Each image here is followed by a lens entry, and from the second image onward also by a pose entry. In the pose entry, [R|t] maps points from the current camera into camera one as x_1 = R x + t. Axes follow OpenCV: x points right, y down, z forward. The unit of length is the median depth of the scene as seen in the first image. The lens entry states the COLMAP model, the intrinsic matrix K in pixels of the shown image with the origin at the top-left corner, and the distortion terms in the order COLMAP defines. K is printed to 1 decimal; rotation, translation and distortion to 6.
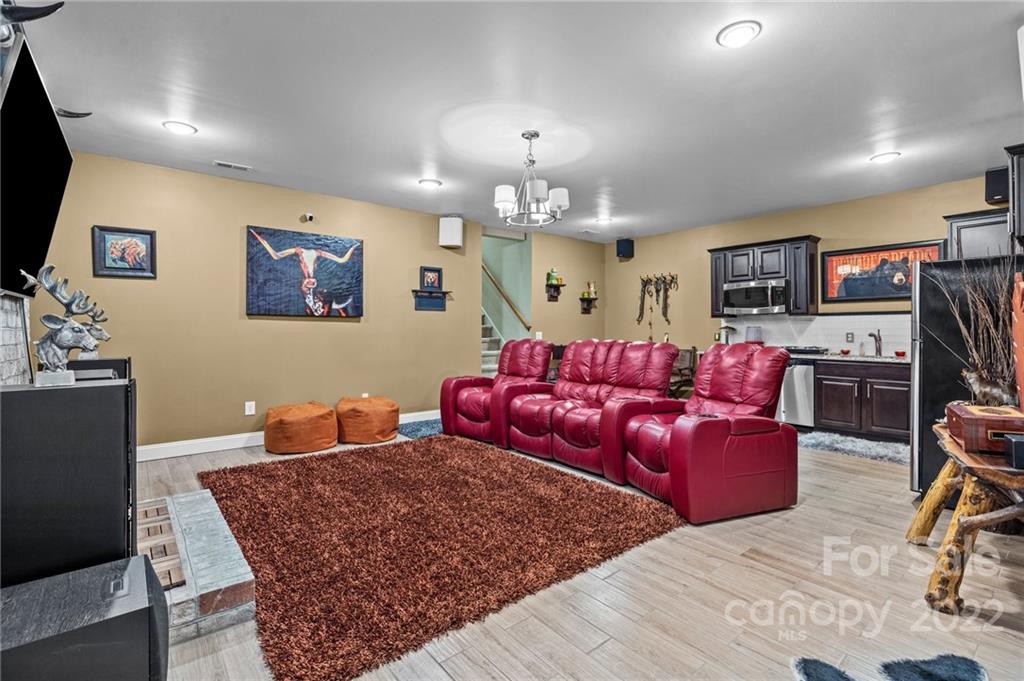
lens RADIAL K [[462.2, 0, 509.7], [0, 462.2, 329.0], [0, 0, 1]] dist [-0.000025, -0.000053]
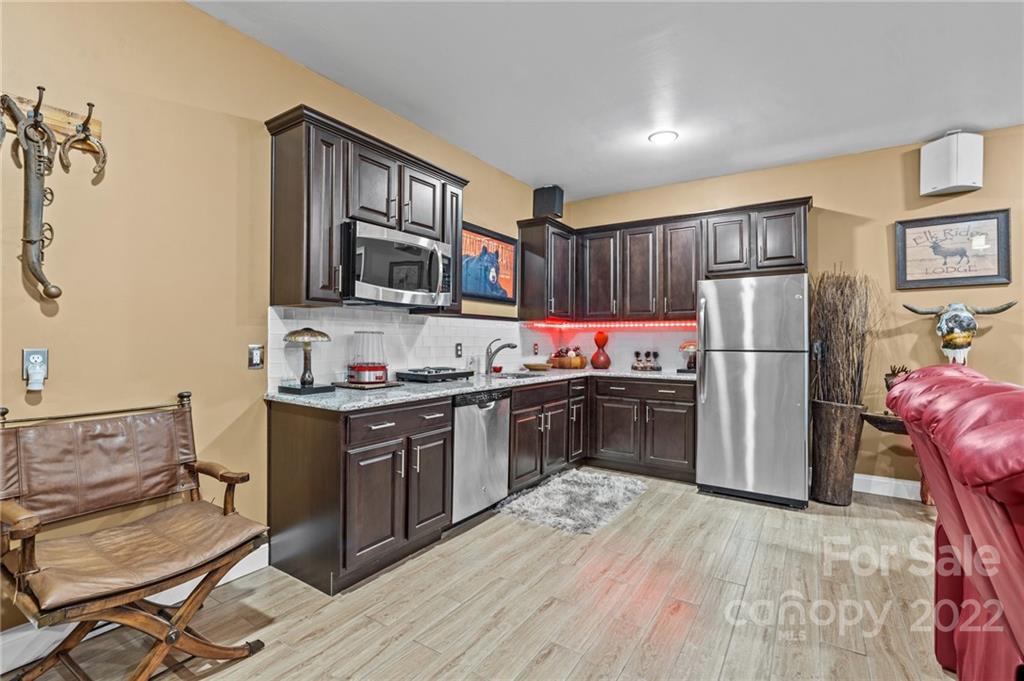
lens RADIAL K [[468.2, 0, 512.0], [0, 468.2, 340.5], [0, 0, 1]] dist [0.000456, 0.000007]
pose [[-0.295496, 0.000889, 0.955344, 0.031318], [-0.006465, 0.999975, -0.002930, 0.003099], [-0.955322, -0.007043, -0.295483, 0.644094]]
